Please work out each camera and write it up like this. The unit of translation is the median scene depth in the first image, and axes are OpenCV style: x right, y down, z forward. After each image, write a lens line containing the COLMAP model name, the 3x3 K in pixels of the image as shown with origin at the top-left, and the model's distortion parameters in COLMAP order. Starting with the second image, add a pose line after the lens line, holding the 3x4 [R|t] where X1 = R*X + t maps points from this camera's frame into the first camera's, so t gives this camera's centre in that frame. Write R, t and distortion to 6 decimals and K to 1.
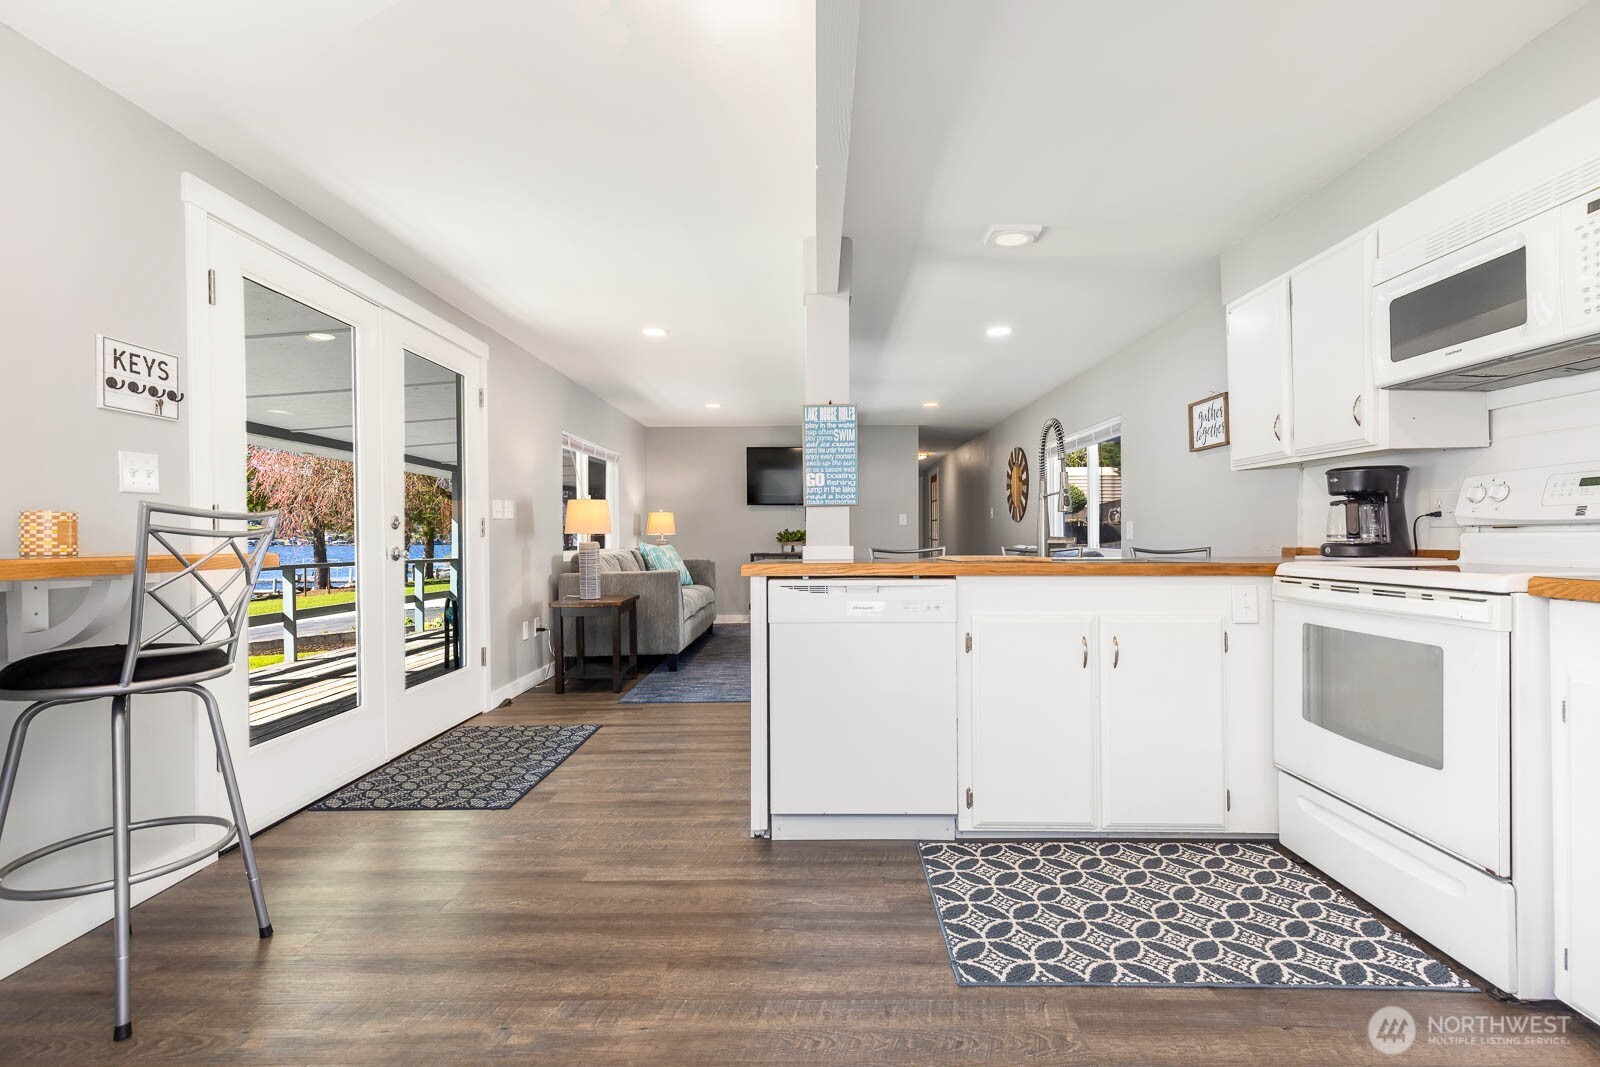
lens RADIAL K [[729.4, 0, 807.1], [0, 729.4, 540.3], [0, 0, 1]] dist [0.013038, -0.001128]
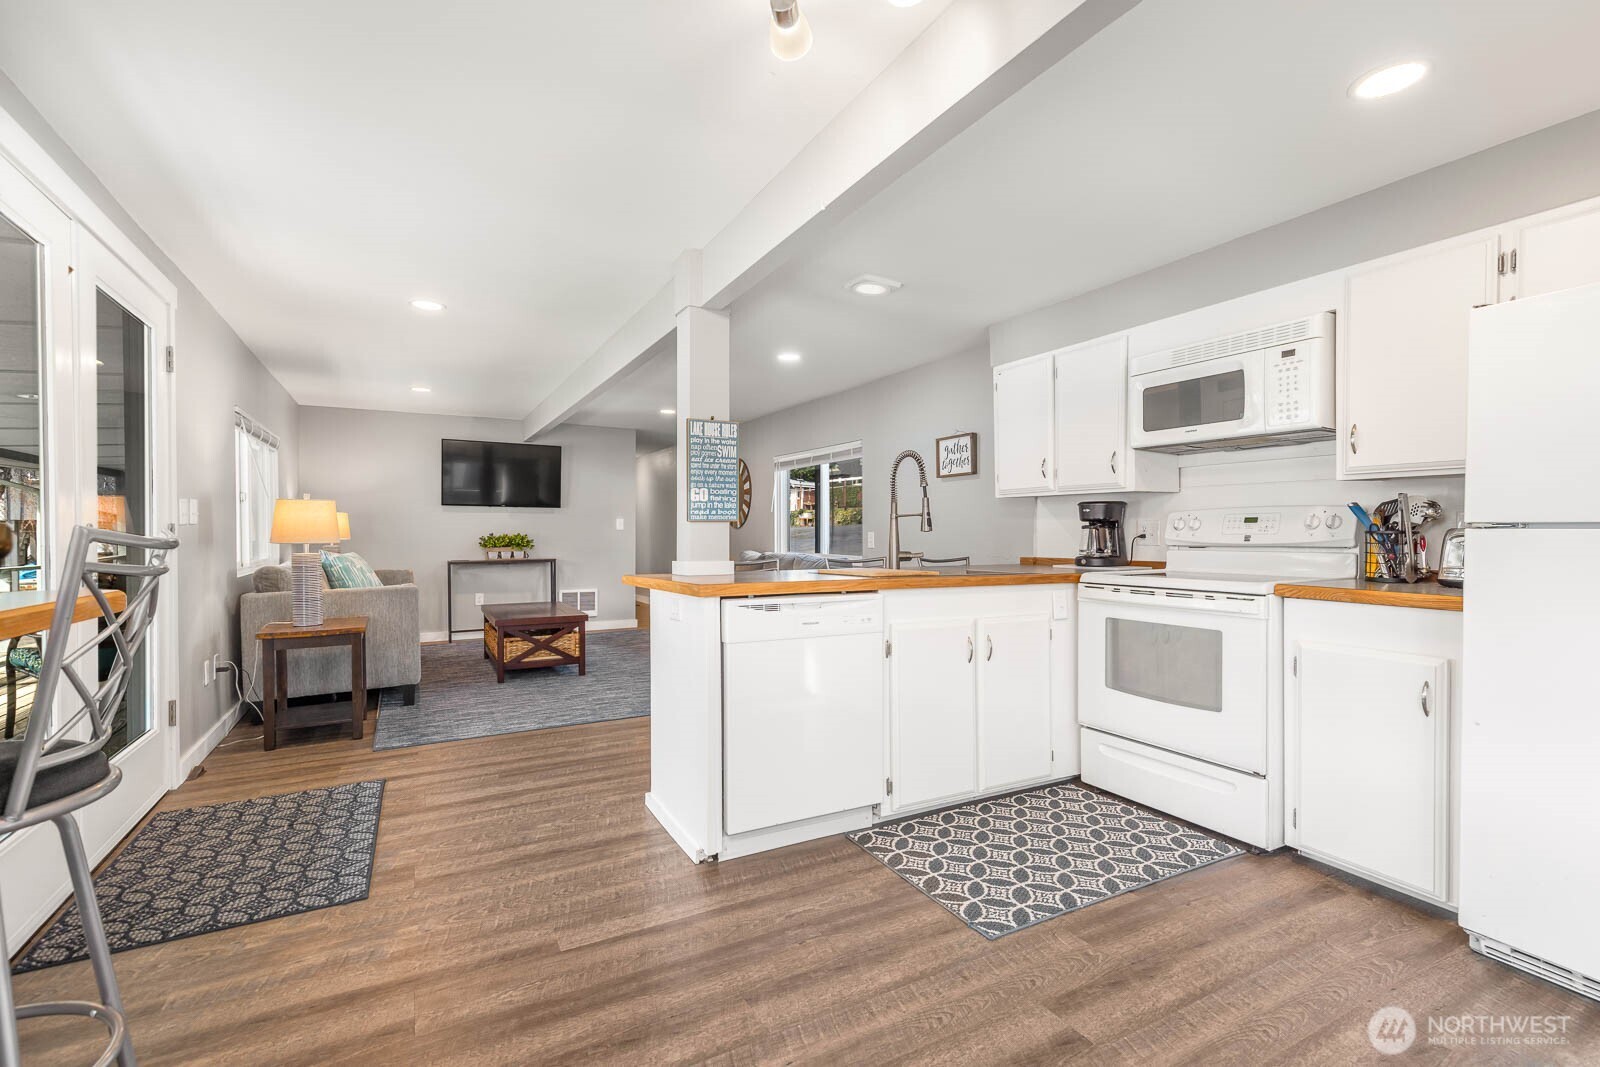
lens RADIAL K [[729.4, 0, 808.9], [0, 729.4, 539.4], [0, 0, 1]] dist [0.013038, -0.001128]
pose [[0.870316, 0.002084, 0.492490, -0.381213], [-0.002376, 0.999997, -0.000033, -0.024854], [-0.492488, -0.001141, 0.870318, 0.067067]]
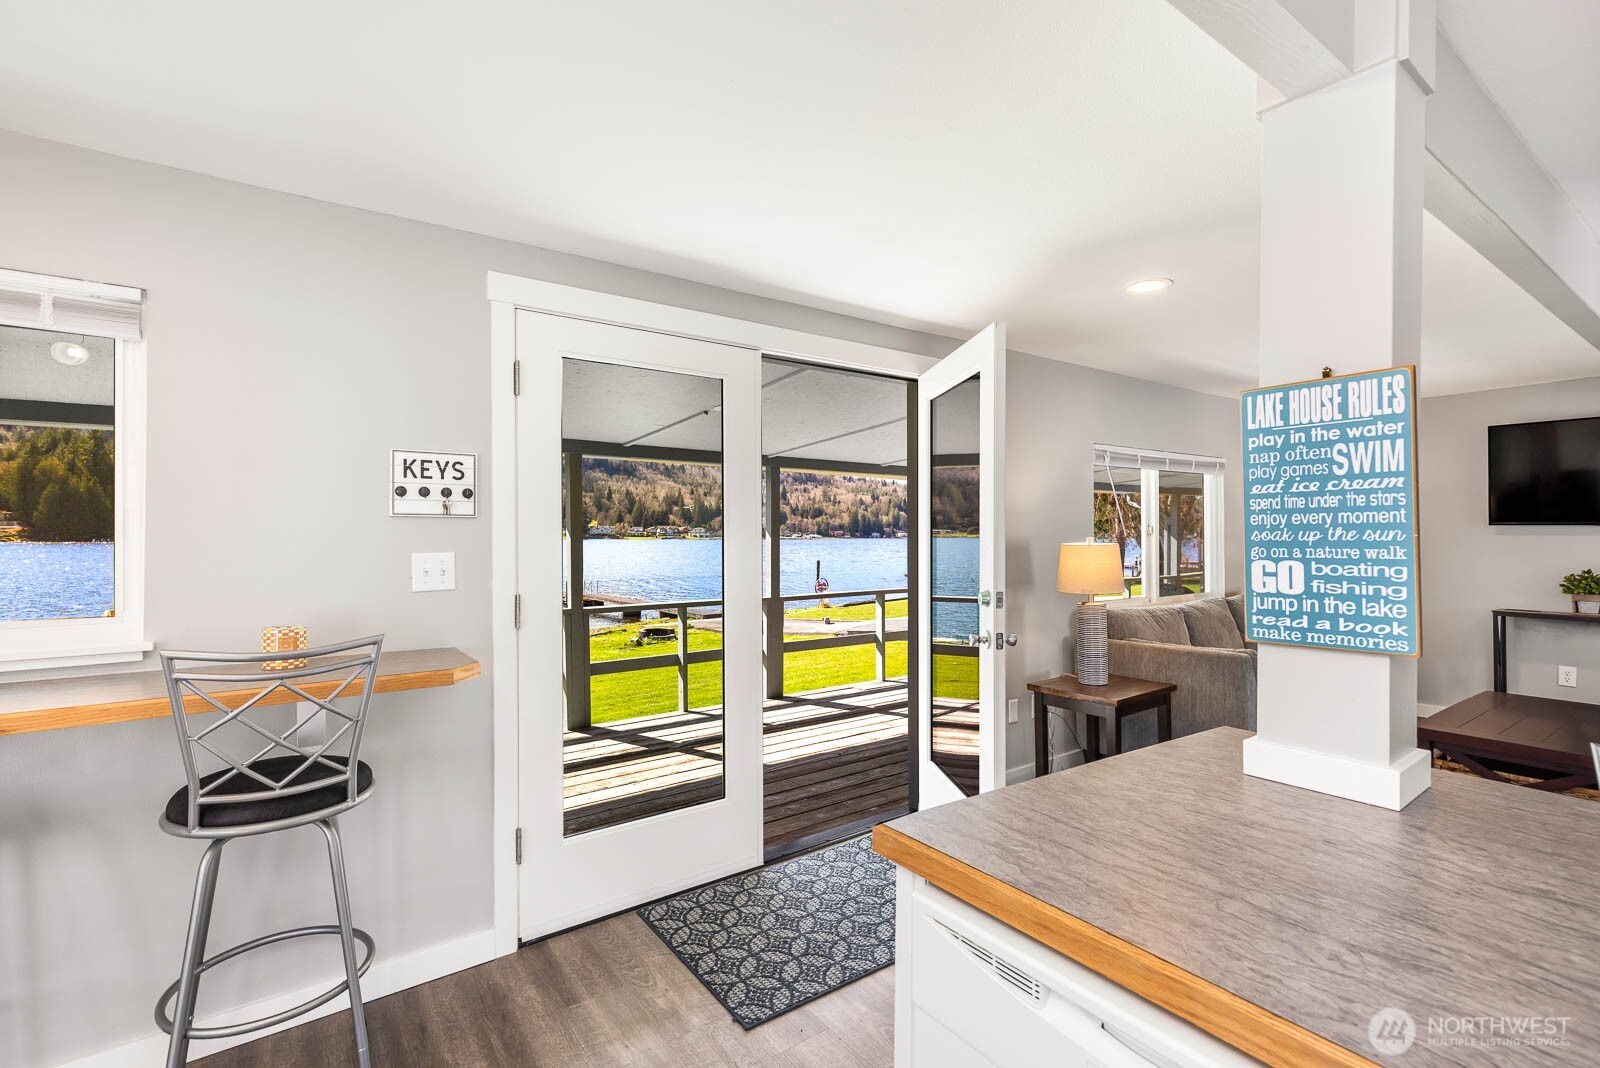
lens RADIAL K [[729.4, 0, 809.9], [0, 729.4, 536.2], [0, 0, 1]] dist [0.013038, -0.001128]
pose [[0.597278, 0.007917, -0.801995, 0.194014], [-0.005839, 0.999968, 0.005523, -0.116094], [0.802013, 0.001384, 0.597305, 0.618838]]
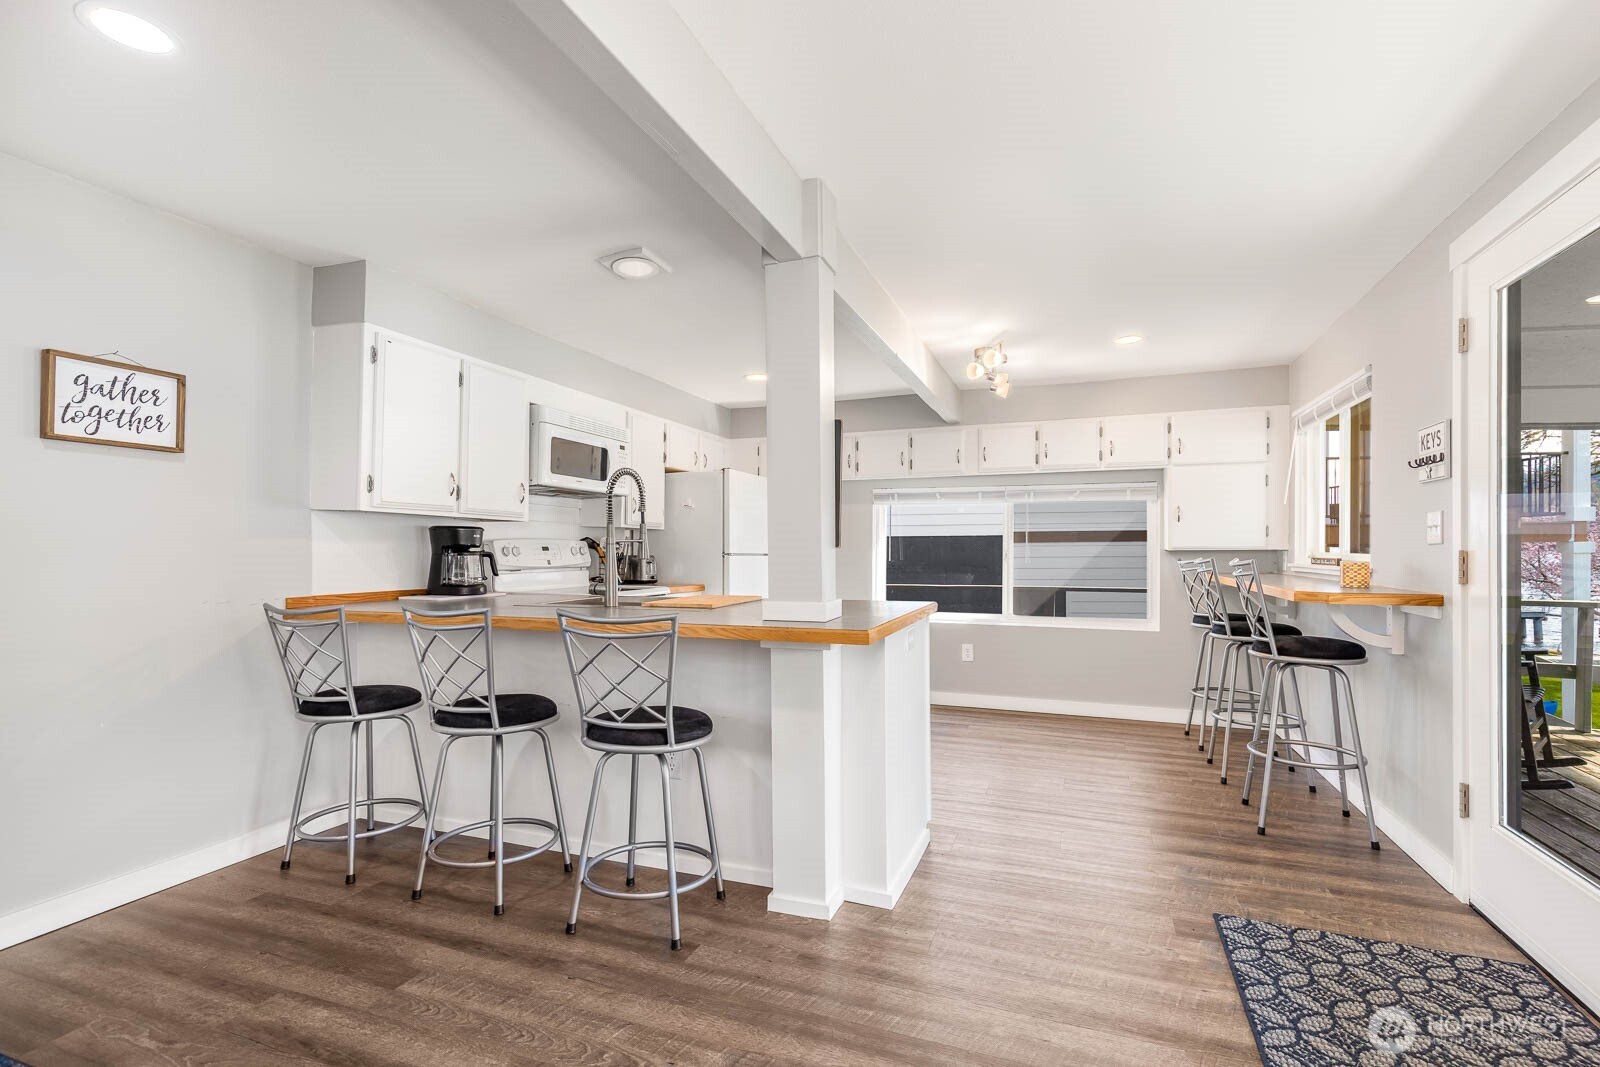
lens RADIAL K [[729.4, 0, 810.0], [0, 729.4, 547.2], [0, 0, 1]] dist [0.013038, -0.001128]
pose [[-0.941840, 0.009275, 0.335932, -0.258645], [0.009214, 0.999956, -0.001777, -0.051046], [-0.335934, 0.001422, -0.941884, 1.920994]]
